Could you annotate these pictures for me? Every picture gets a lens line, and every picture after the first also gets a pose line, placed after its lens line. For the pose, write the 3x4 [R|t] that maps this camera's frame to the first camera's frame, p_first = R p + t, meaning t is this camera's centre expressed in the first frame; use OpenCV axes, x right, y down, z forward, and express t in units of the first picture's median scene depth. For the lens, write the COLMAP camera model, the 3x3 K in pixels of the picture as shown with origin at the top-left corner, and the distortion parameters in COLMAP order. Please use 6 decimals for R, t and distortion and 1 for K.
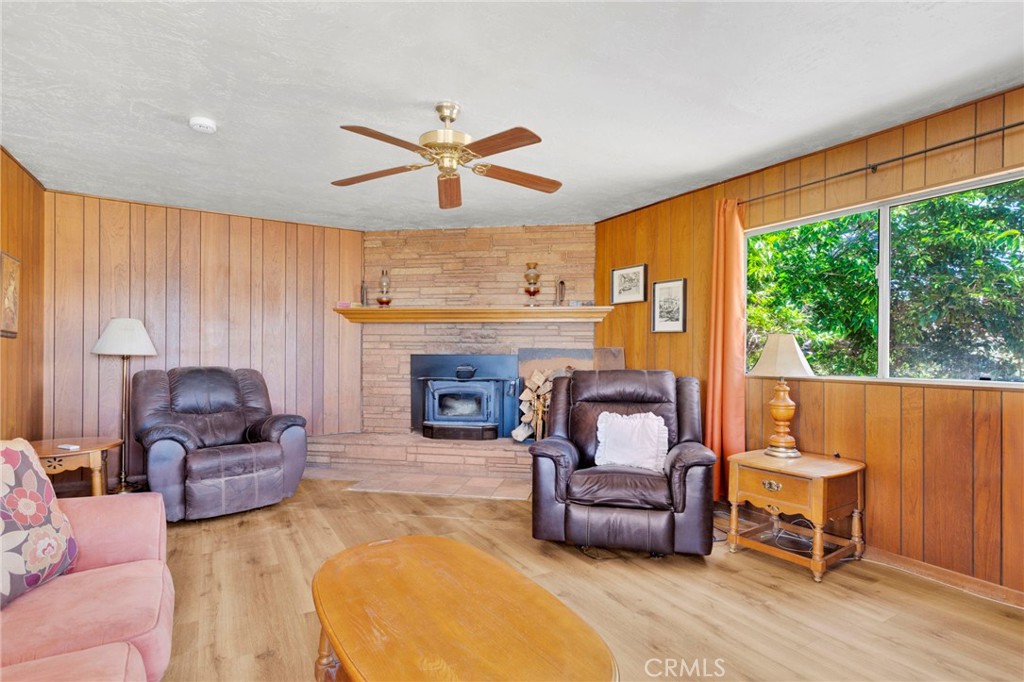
lens RADIAL K [[482.1, 0, 513.7], [0, 482.1, 346.6], [0, 0, 1]] dist [0.001389, 0.000904]
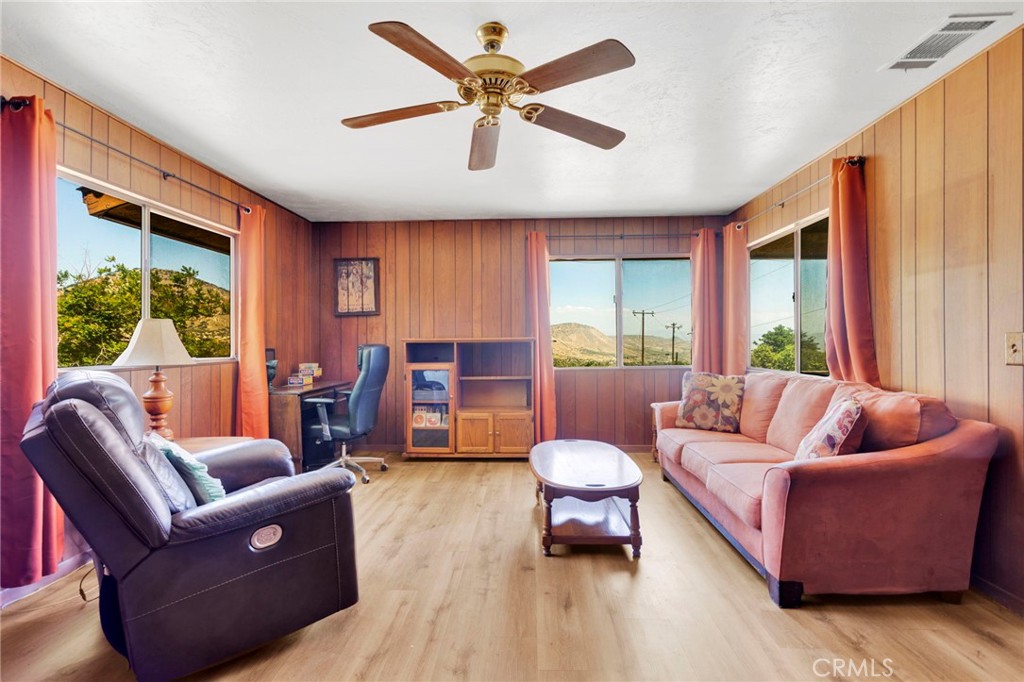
lens RADIAL K [[495.8, 0, 512.0], [0, 495.8, 328.8], [0, 0, 1]] dist [0.000398, 0.000386]
pose [[-0.823523, 0.006254, 0.567248, -0.541724], [-0.012453, 0.999499, -0.029098, 0.009856], [-0.567146, -0.031027, -0.823033, 1.407376]]
